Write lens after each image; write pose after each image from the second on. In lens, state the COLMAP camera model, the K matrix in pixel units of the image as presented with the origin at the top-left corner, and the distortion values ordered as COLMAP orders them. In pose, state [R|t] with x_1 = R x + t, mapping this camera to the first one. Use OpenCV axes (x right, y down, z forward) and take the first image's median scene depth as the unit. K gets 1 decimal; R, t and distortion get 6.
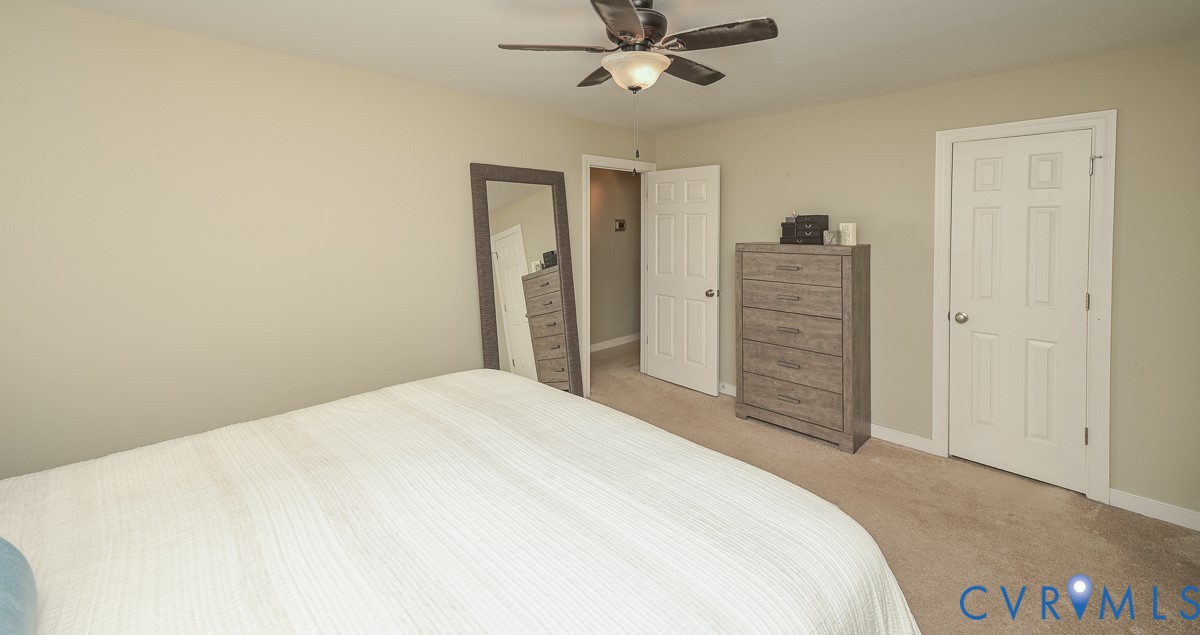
lens RADIAL K [[493.4, 0, 601.9], [0, 493.4, 289.5], [0, 0, 1]] dist [-0.000416, -0.000073]
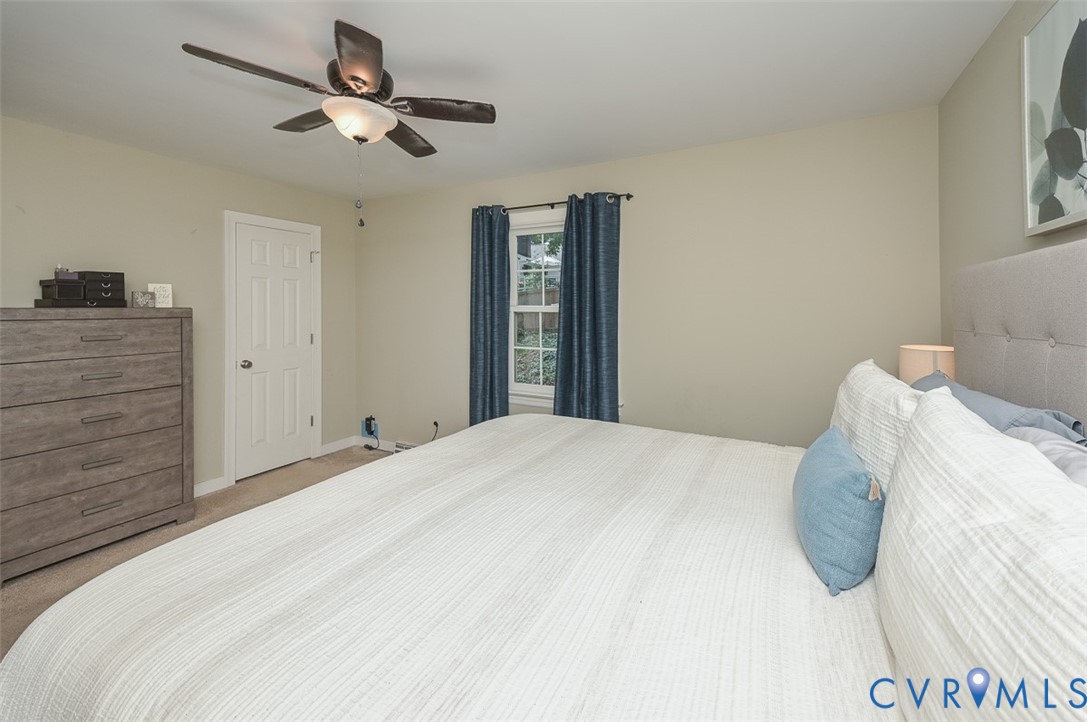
lens RADIAL K [[435.8, 0, 539.4], [0, 435.8, 354.2], [0, 0, 1]] dist [0.020828, 0.000195]
pose [[-0.301465, -0.108807, 0.947249, -0.498948], [0.116085, 0.981889, 0.149730, -0.042937], [-0.946384, 0.155100, -0.283374, 0.542039]]
